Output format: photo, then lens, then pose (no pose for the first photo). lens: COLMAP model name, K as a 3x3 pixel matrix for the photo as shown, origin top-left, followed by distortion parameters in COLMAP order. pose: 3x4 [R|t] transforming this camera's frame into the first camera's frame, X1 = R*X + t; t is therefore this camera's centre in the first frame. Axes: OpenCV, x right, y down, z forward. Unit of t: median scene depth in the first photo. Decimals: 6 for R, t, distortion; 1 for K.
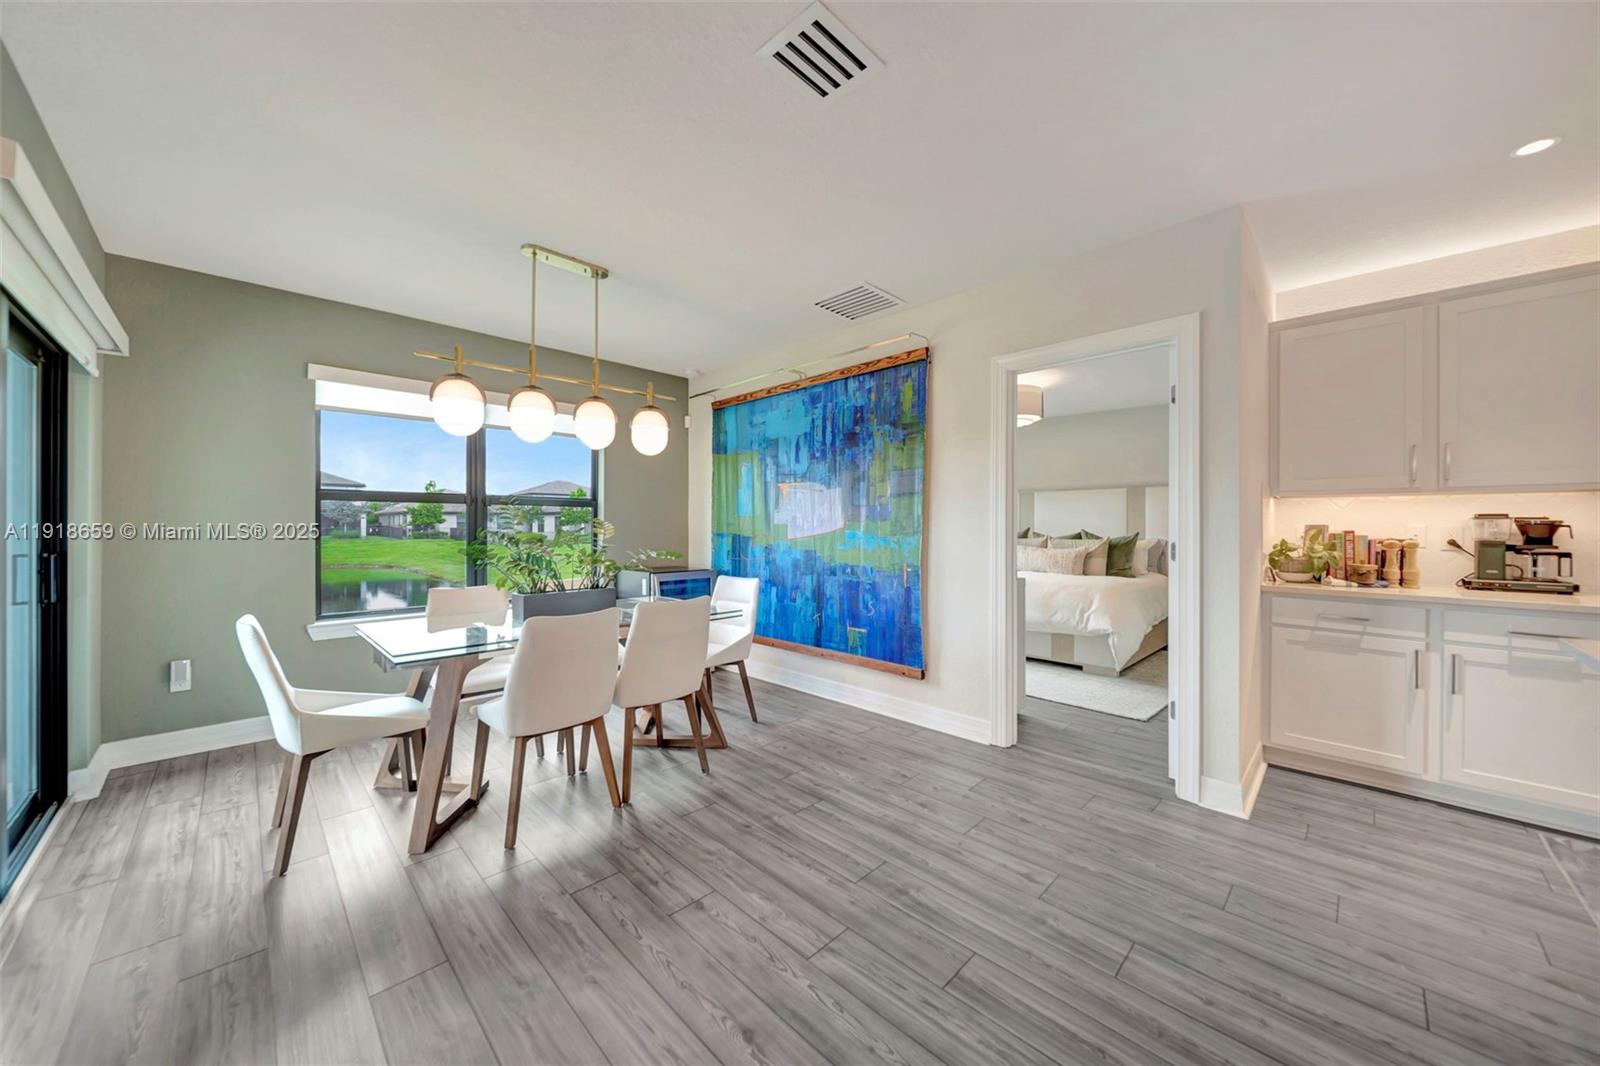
lens RADIAL K [[564.8, 0, 808.4], [0, 564.8, 526.9], [0, 0, 1]] dist [-0.002249, -0.000491]
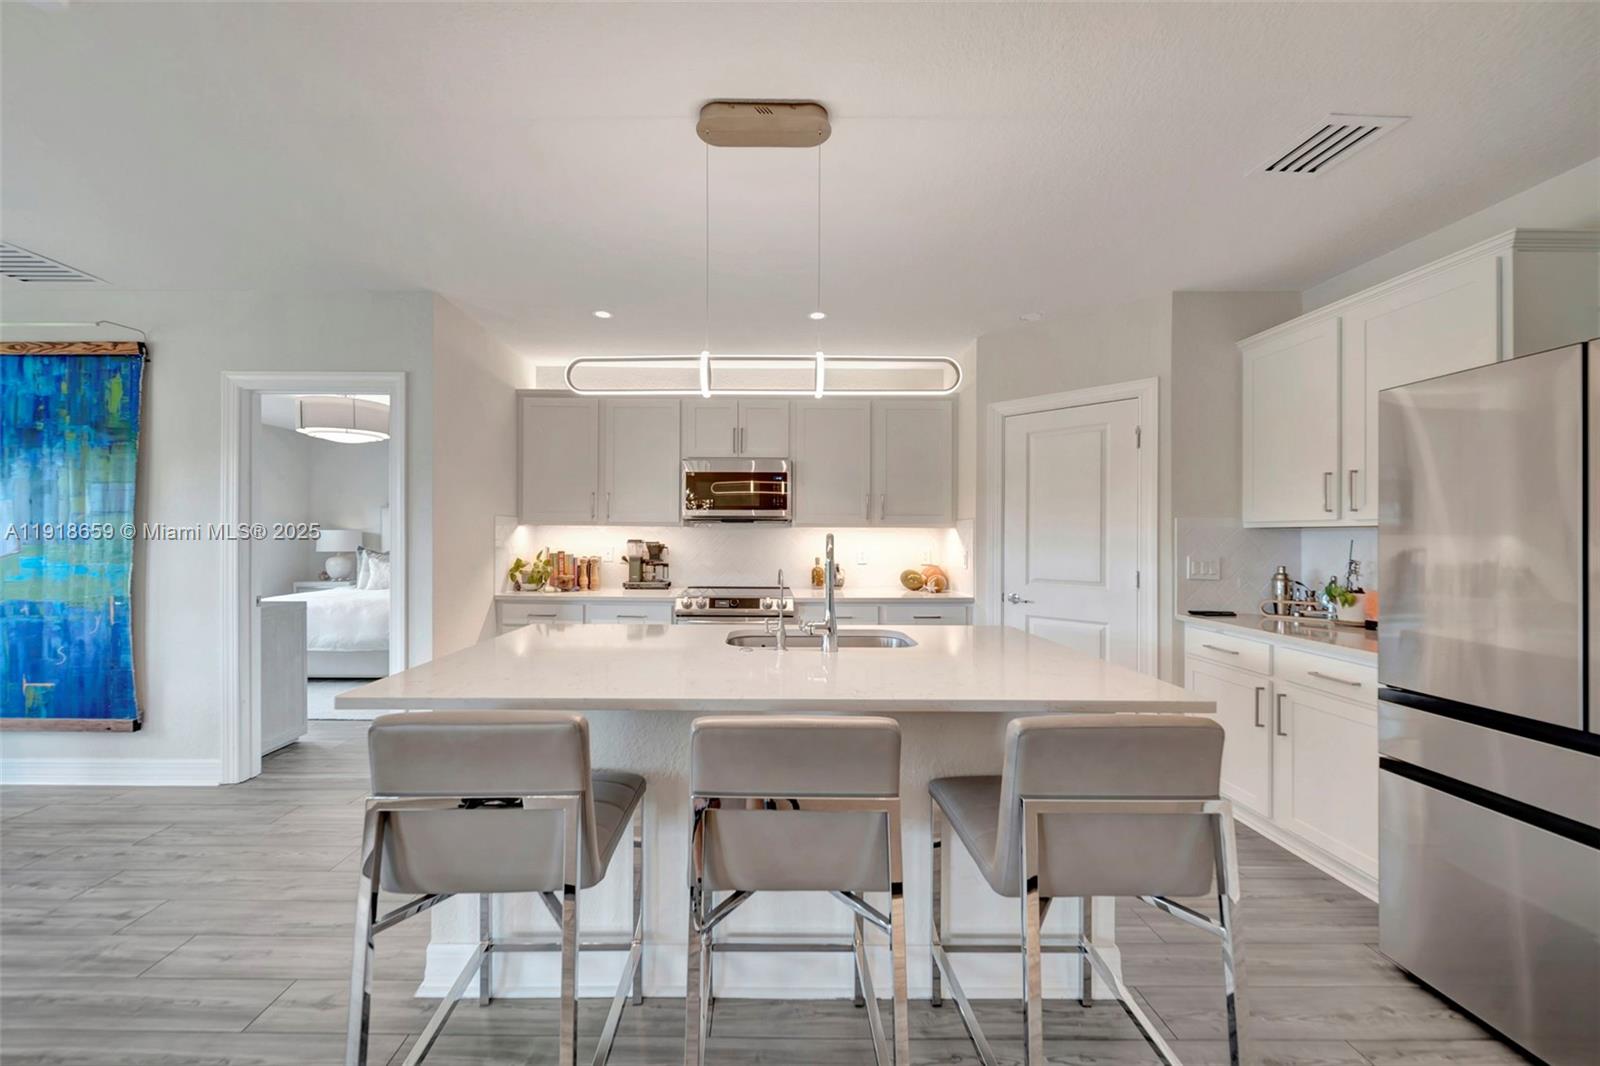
lens RADIAL K [[564.8, 0, 797.8], [0, 564.8, 536.2], [0, 0, 1]] dist [-0.002249, -0.000491]
pose [[0.710859, -0.000996, 0.703333, 0.312600], [-0.000027, 0.999999, 0.001444, -0.024857], [-0.703334, -0.001046, 0.710859, -0.303098]]
